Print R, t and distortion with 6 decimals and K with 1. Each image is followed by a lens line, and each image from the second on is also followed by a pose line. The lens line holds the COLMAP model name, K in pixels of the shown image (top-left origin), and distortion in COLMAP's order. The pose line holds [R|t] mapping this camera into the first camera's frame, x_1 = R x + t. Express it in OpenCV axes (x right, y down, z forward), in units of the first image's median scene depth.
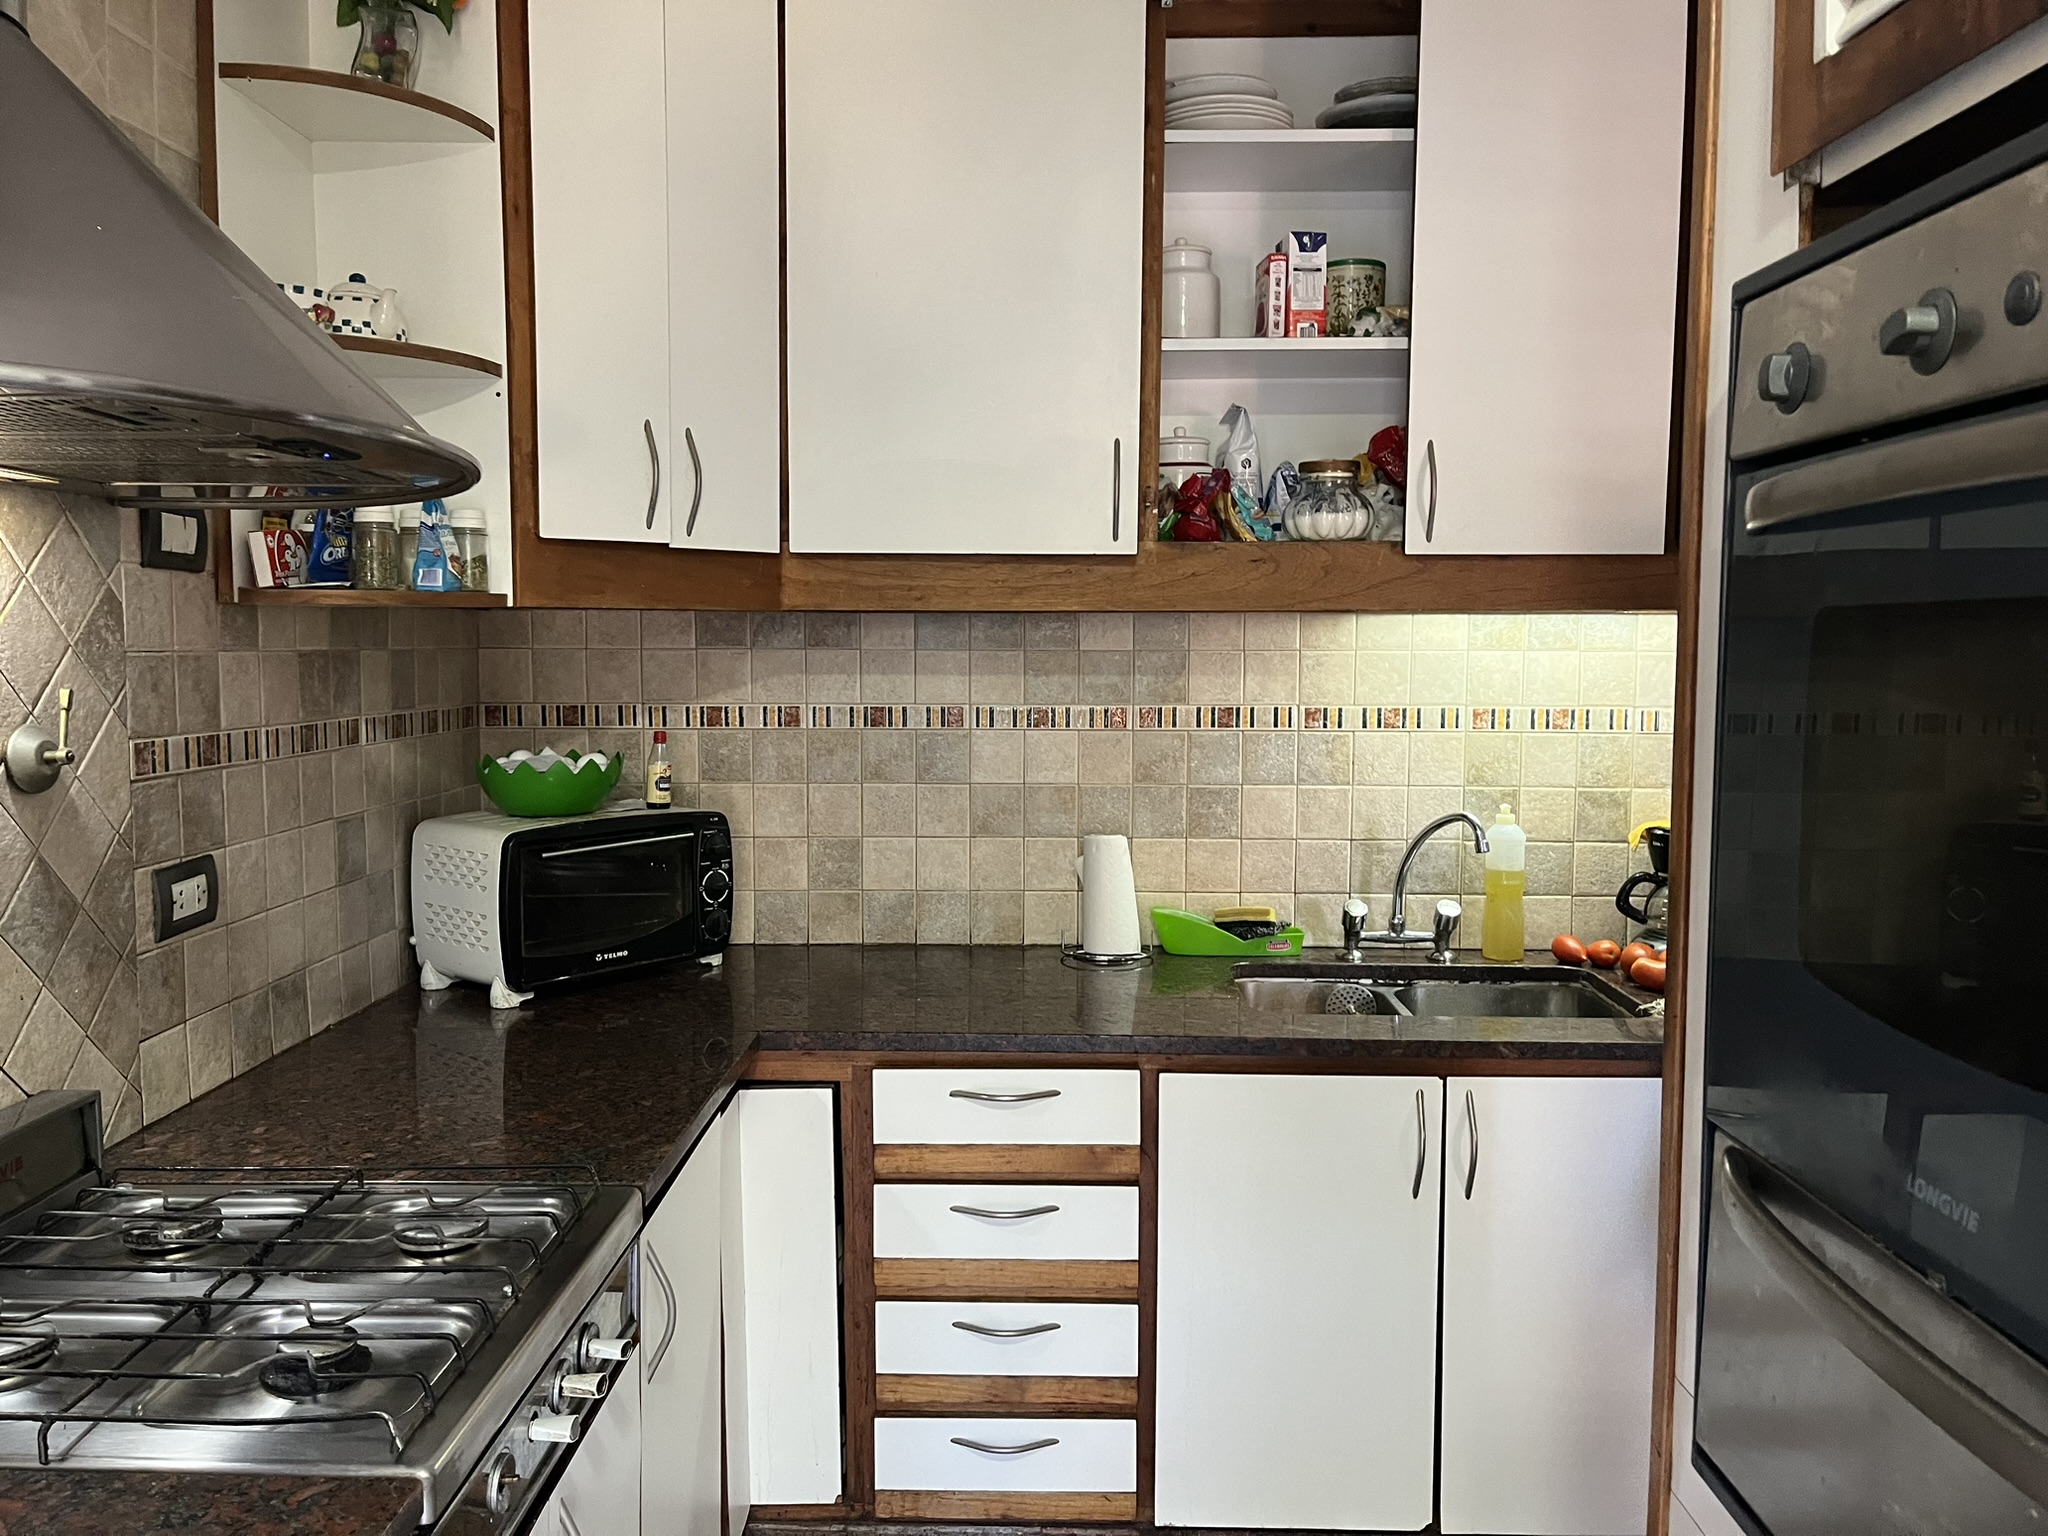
lens RADIAL K [[1560.5, 0, 1021.1], [0, 1560.5, 763.1], [0, 0, 1]] dist [0.016738, -0.044700]
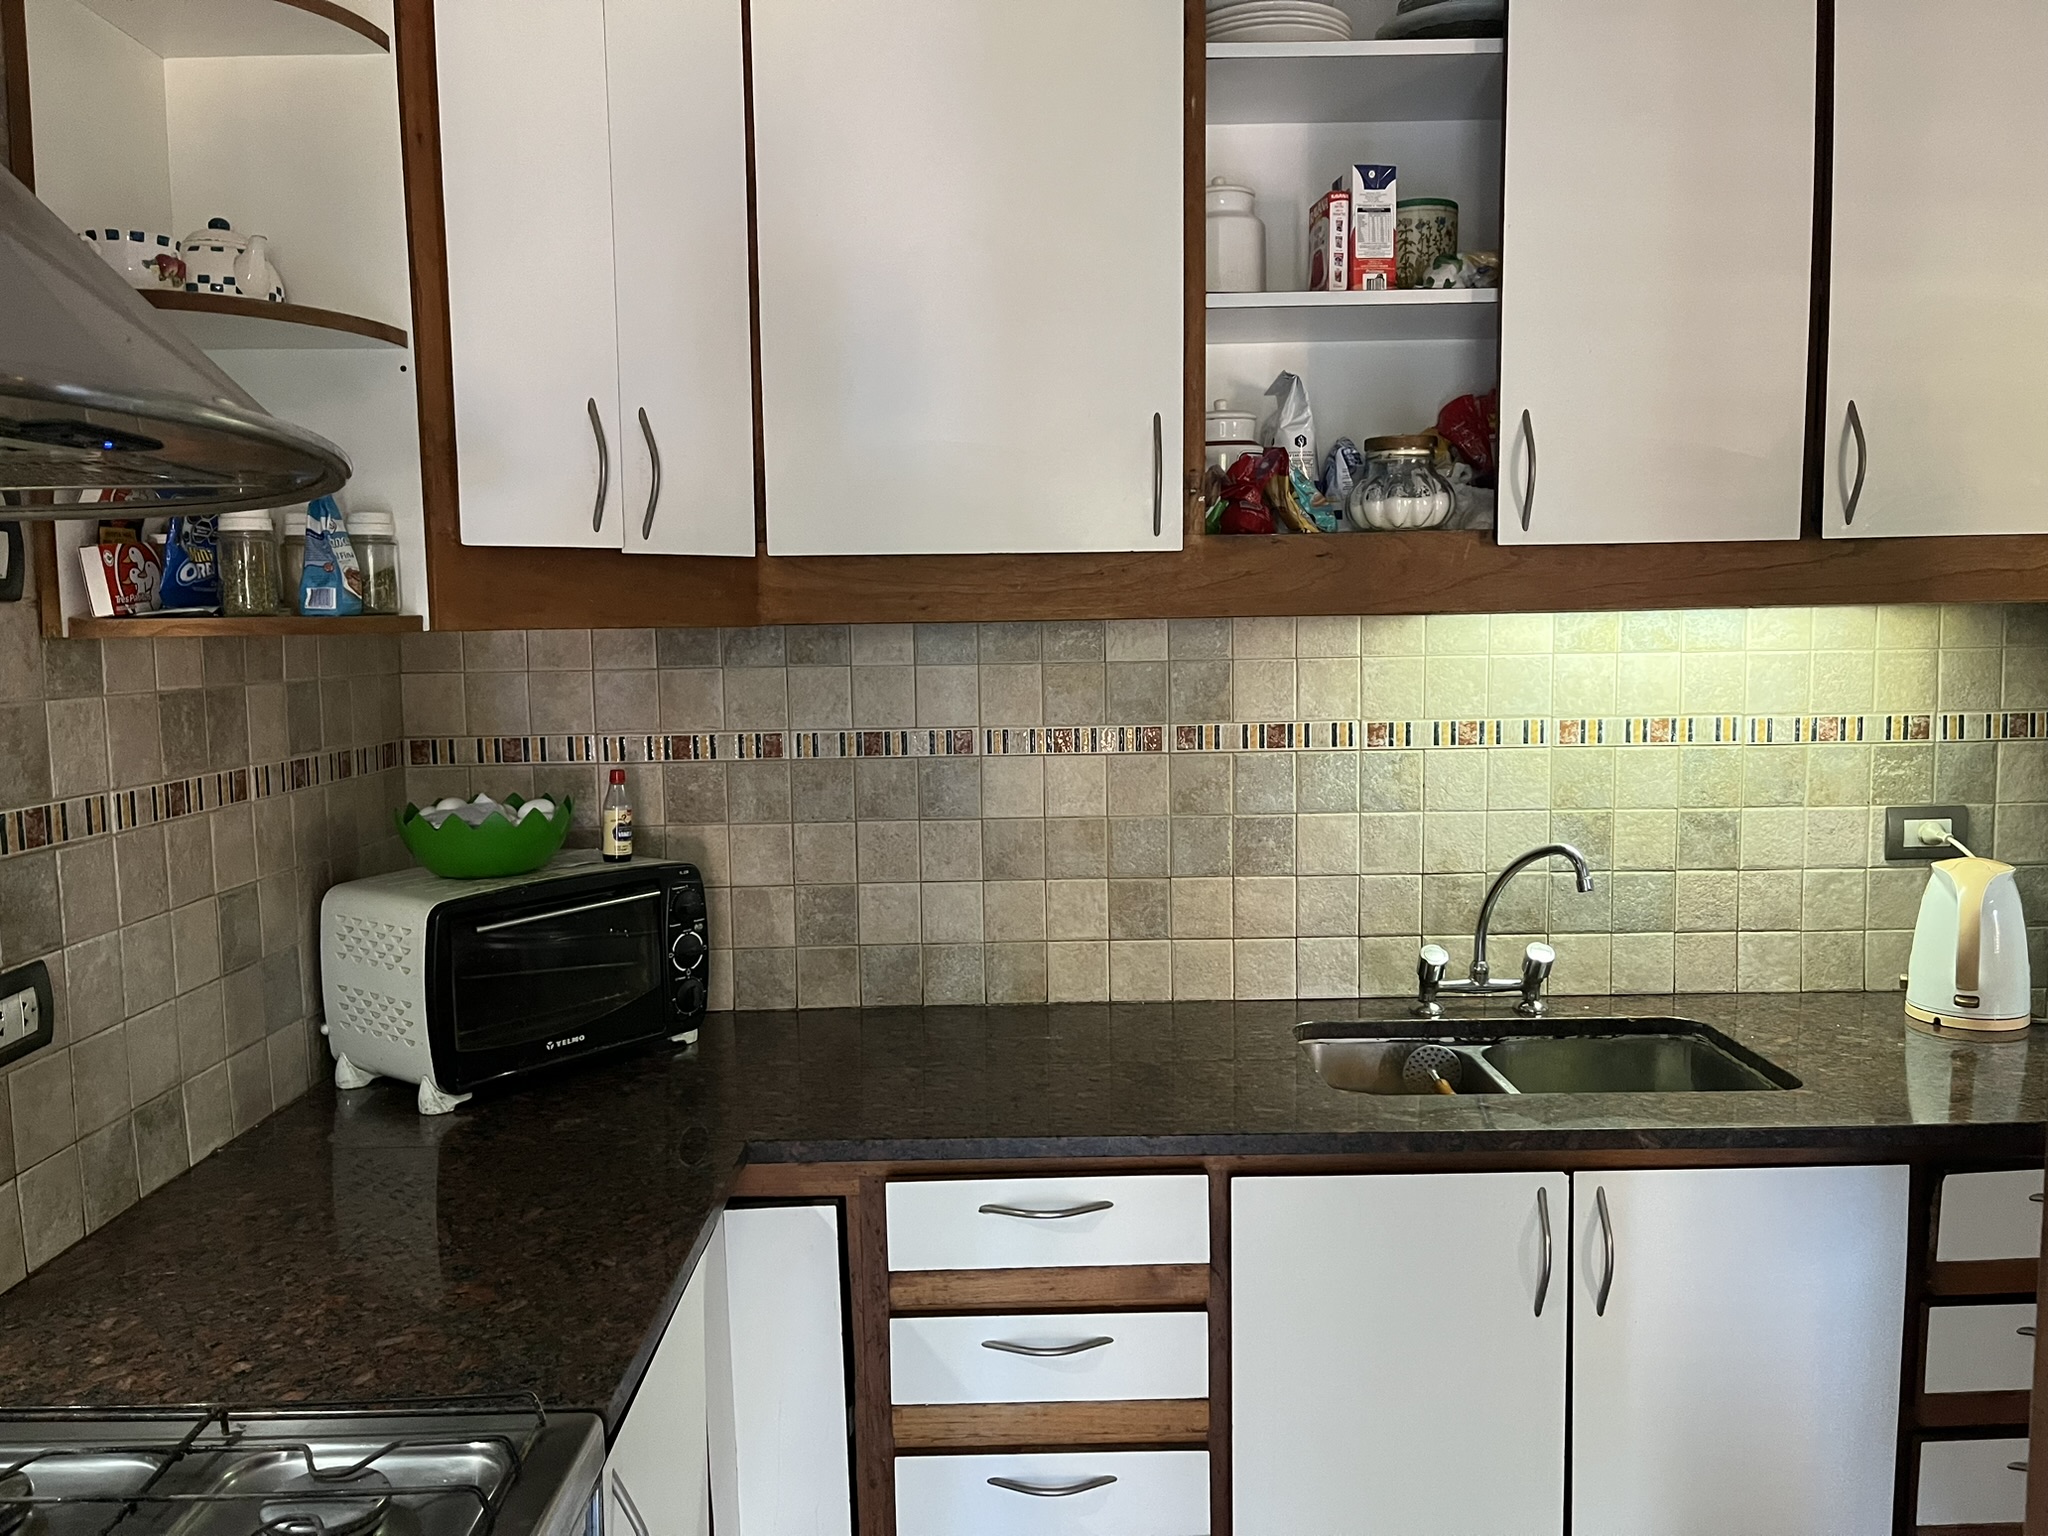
lens RADIAL K [[1560.5, 0, 1035.5], [0, 1560.5, 770.6], [0, 0, 1]] dist [0.016738, -0.044700]
pose [[0.999314, -0.021616, 0.030056, -0.032933], [0.021190, 0.999672, 0.014407, -0.029255], [-0.030358, -0.013760, 0.999444, 0.159882]]
